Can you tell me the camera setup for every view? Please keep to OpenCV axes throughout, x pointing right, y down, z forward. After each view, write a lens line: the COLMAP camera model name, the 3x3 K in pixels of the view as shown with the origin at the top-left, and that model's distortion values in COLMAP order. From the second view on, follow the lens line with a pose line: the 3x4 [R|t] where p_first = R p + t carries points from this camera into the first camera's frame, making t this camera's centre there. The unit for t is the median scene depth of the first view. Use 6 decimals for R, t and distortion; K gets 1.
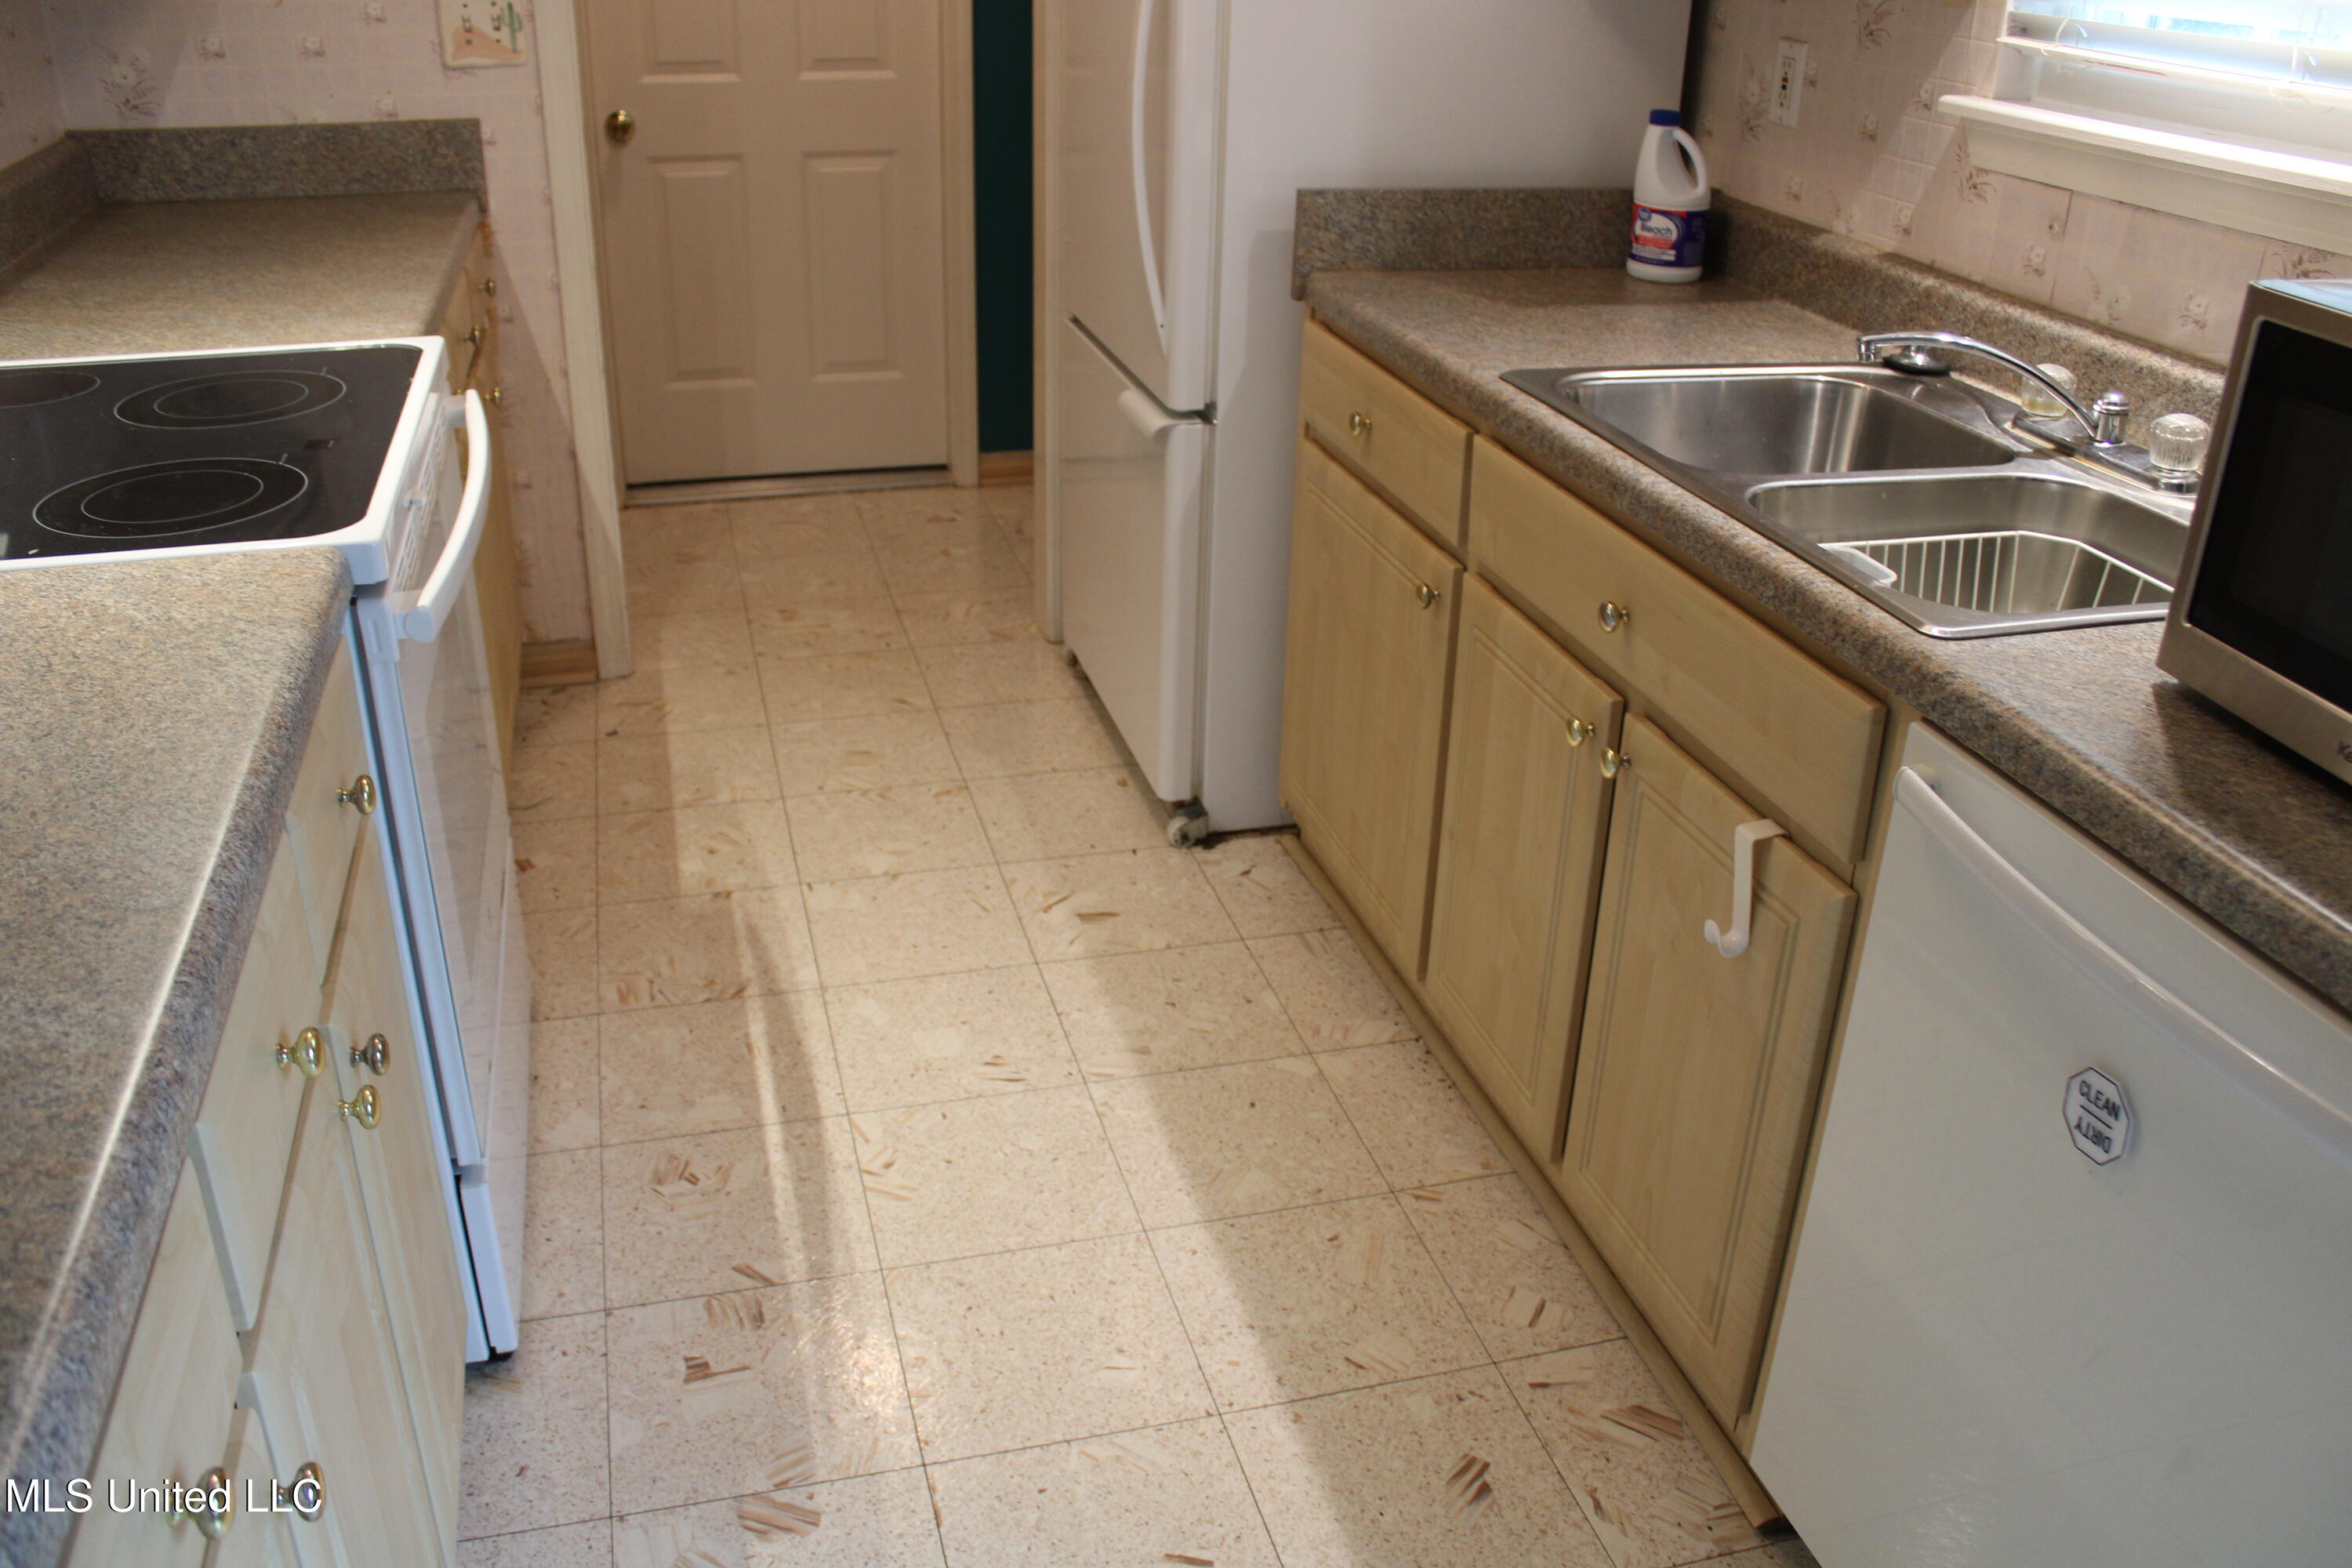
lens RADIAL K [[1933.5, 0, 1180.0], [0, 1933.5, 754.5], [0, 0, 1]] dist [-0.161707, 0.141204]
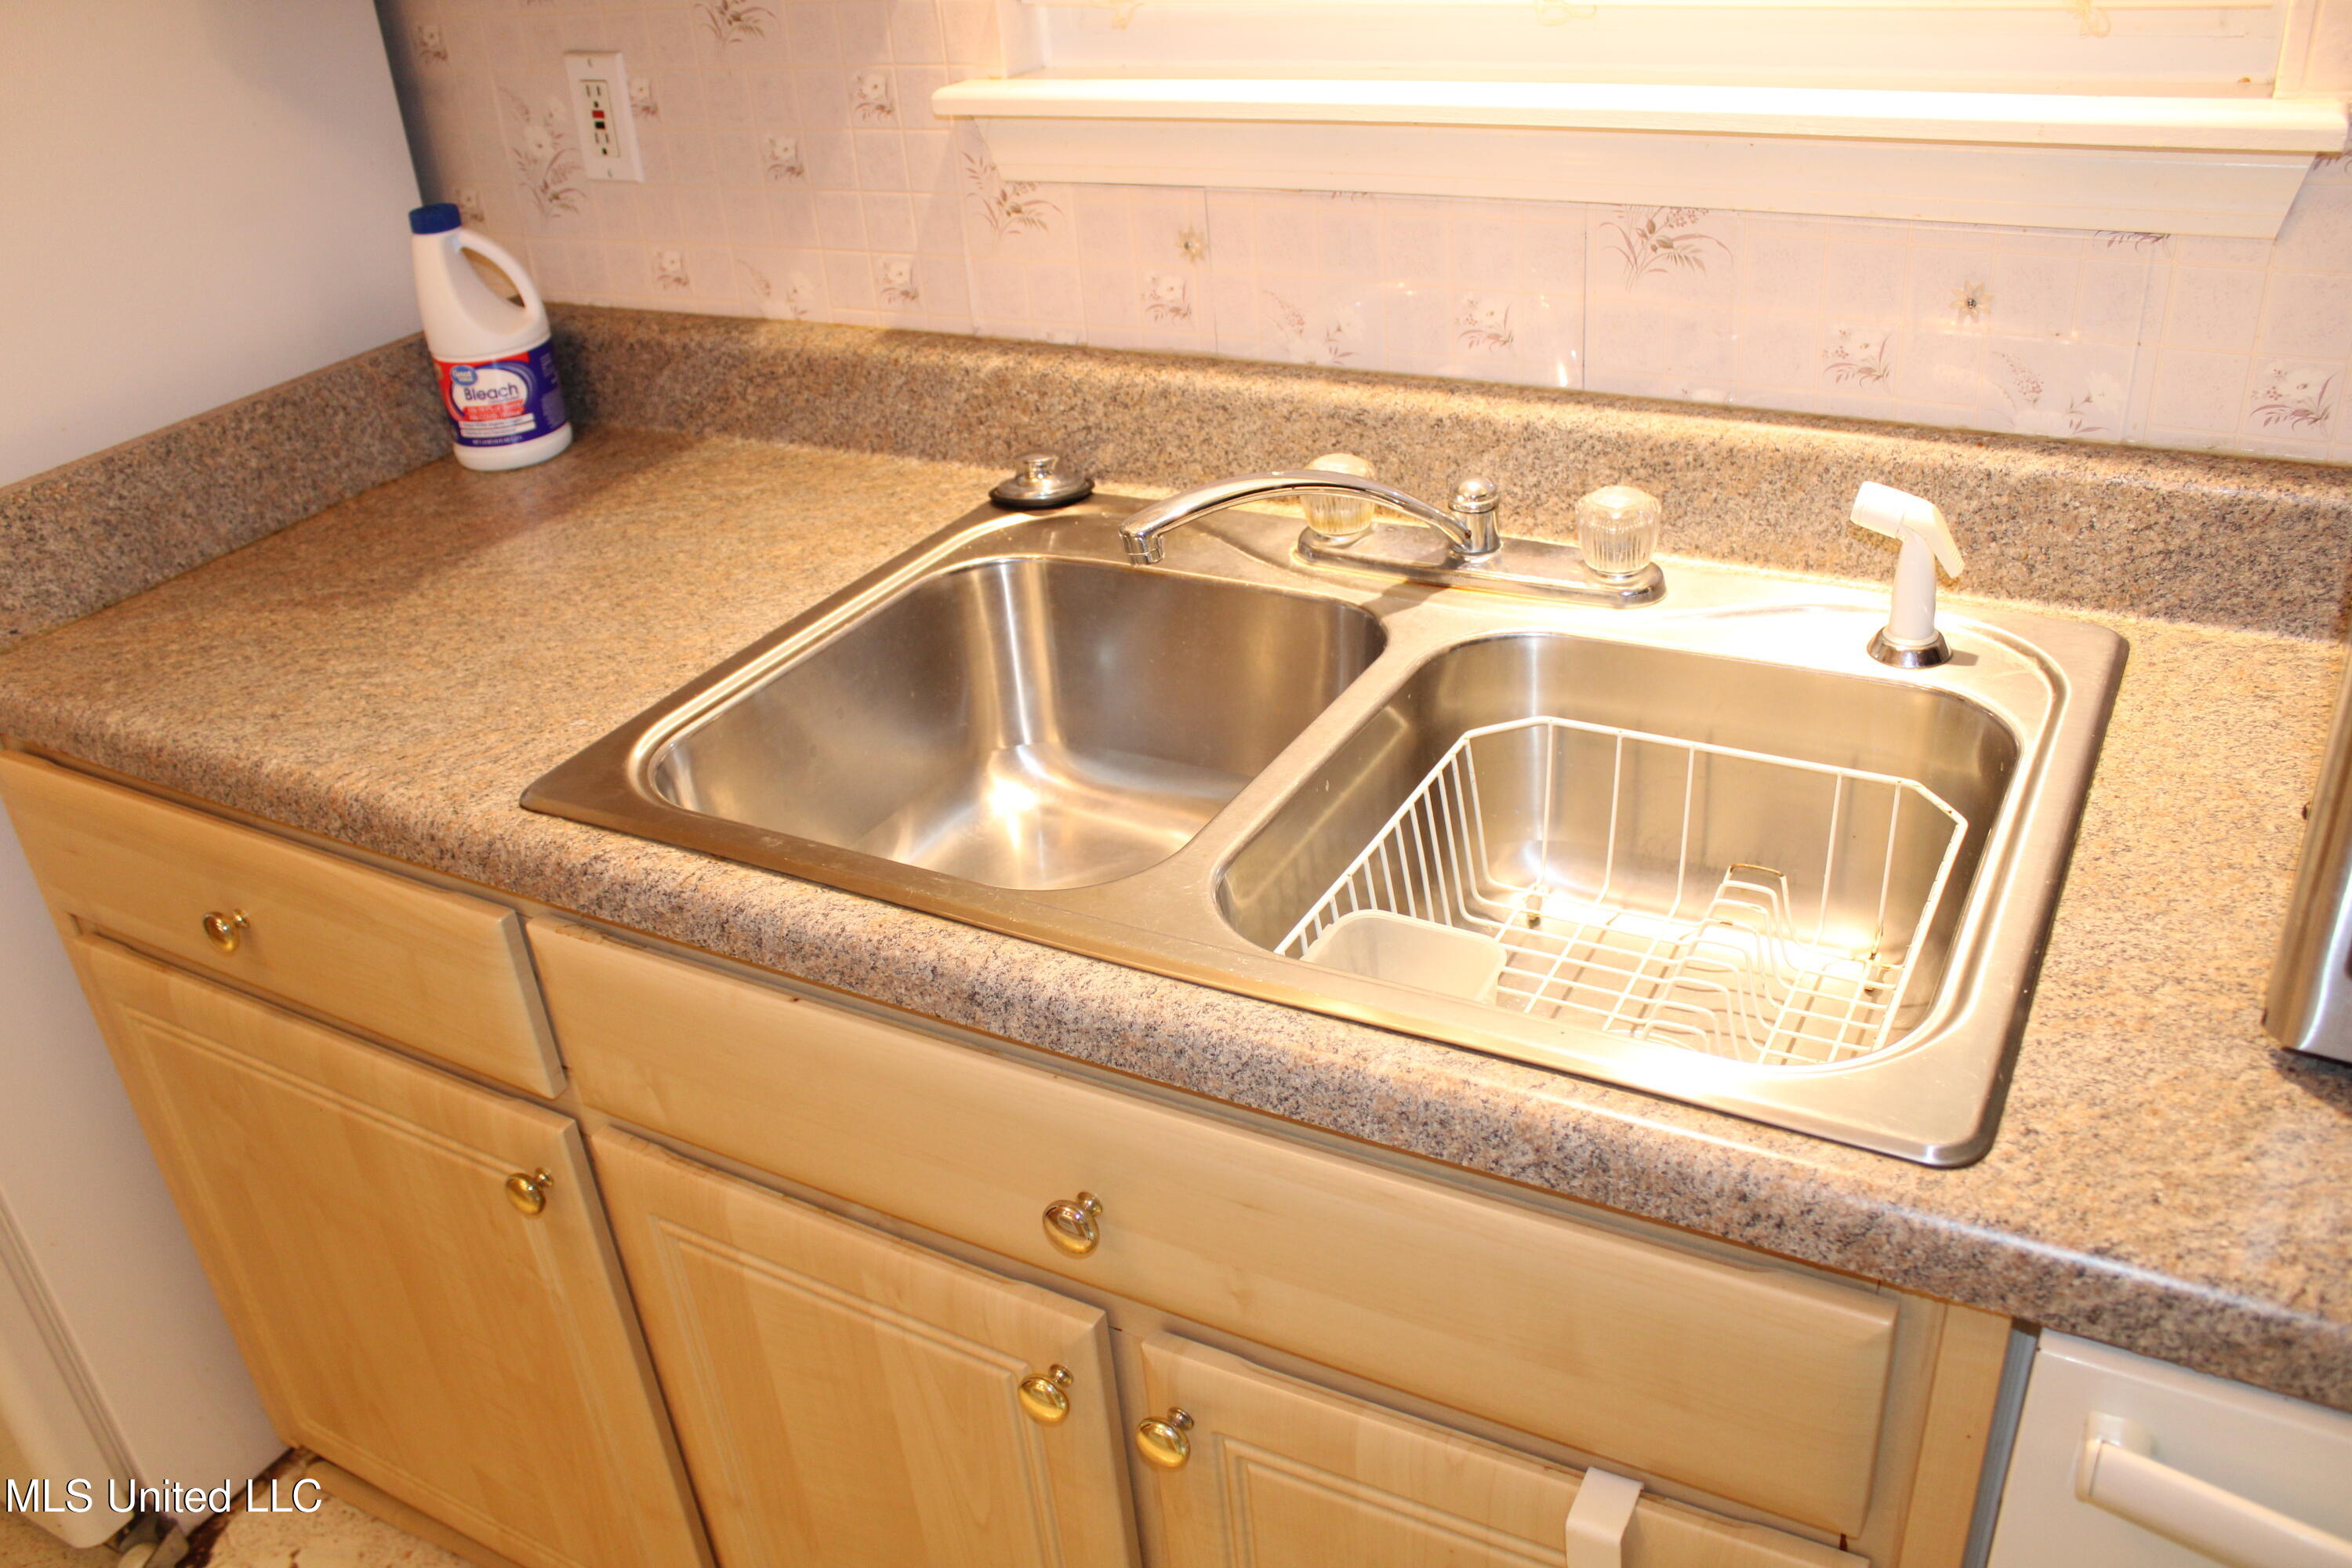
lens RADIAL K [[1933.5, 0, 1183.6], [0, 1933.5, 780.7], [0, 0, 1]] dist [-0.161707, 0.141204]
pose [[0.698357, -0.411048, 0.585950, -0.009530], [0.387102, 0.905499, 0.173852, -0.183522], [-0.602038, 0.105411, 0.791479, 0.385301]]
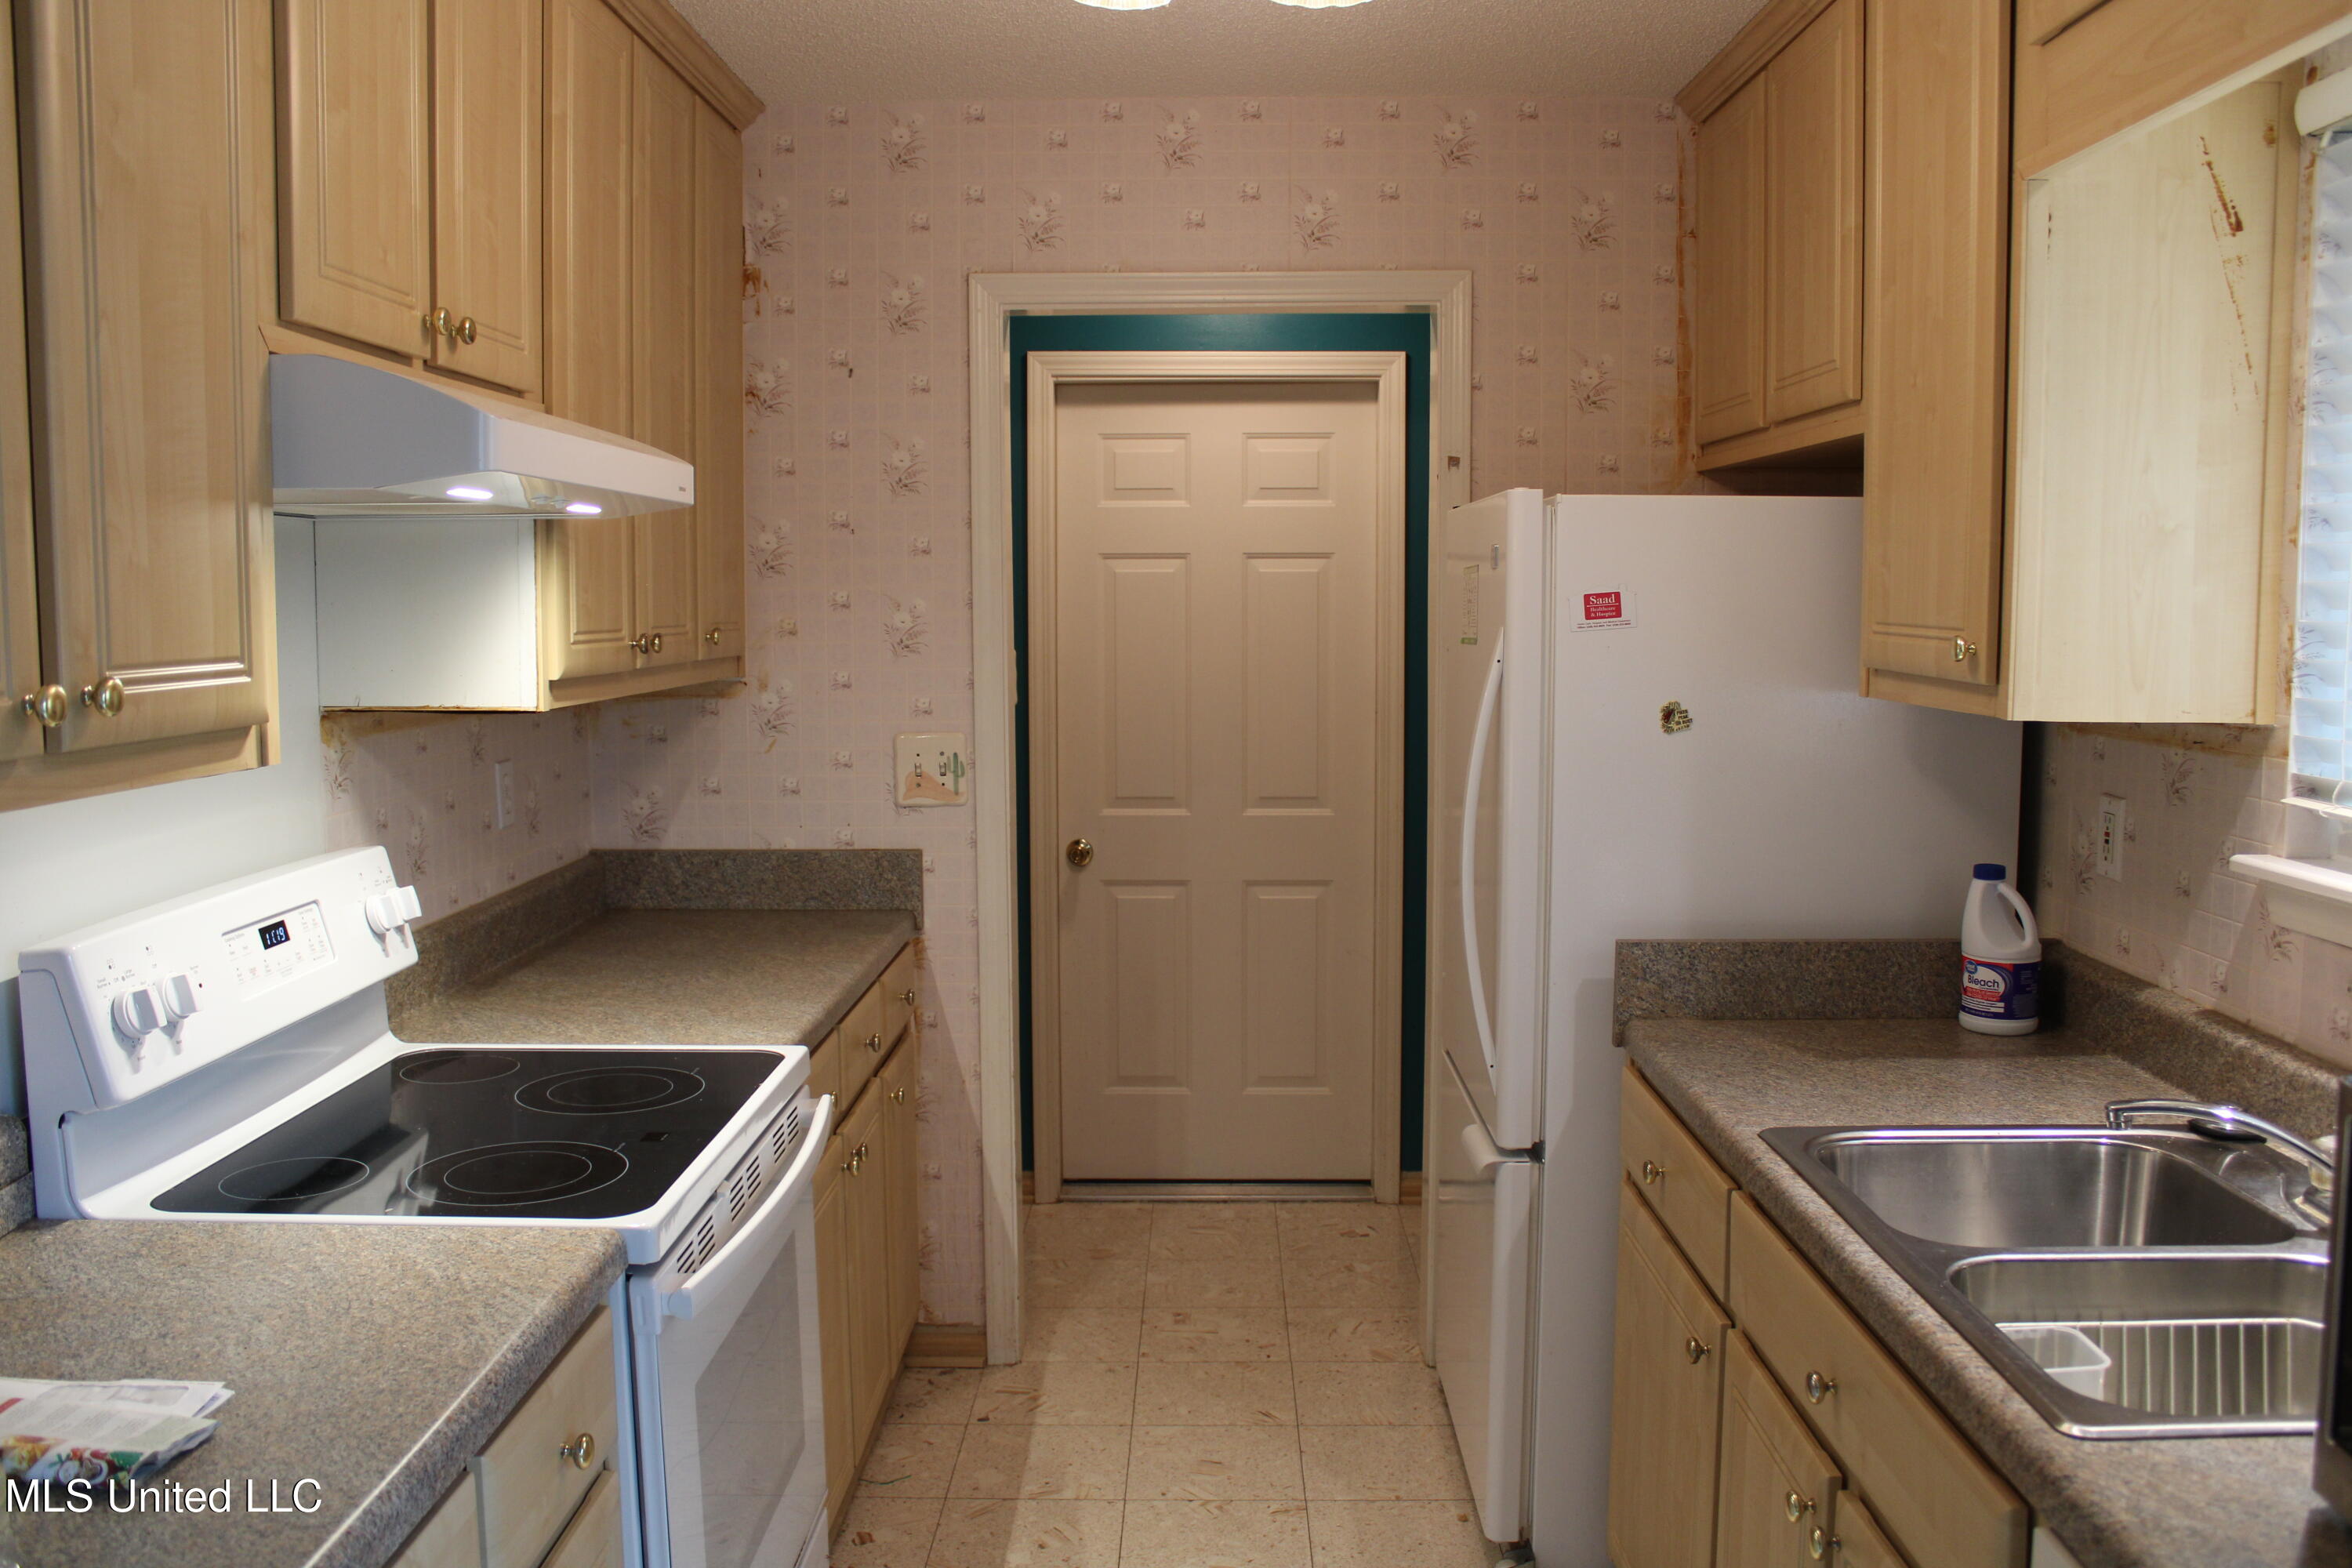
lens RADIAL K [[1933.5, 0, 1185.9], [0, 1933.5, 784.2], [0, 0, 1]] dist [-0.161707, 0.141204]
pose [[0.960660, 0.002067, -0.277720, 0.126356], [-0.096253, 0.940475, -0.325949, -0.012570], [0.260515, 0.339858, 0.903675, -0.037288]]
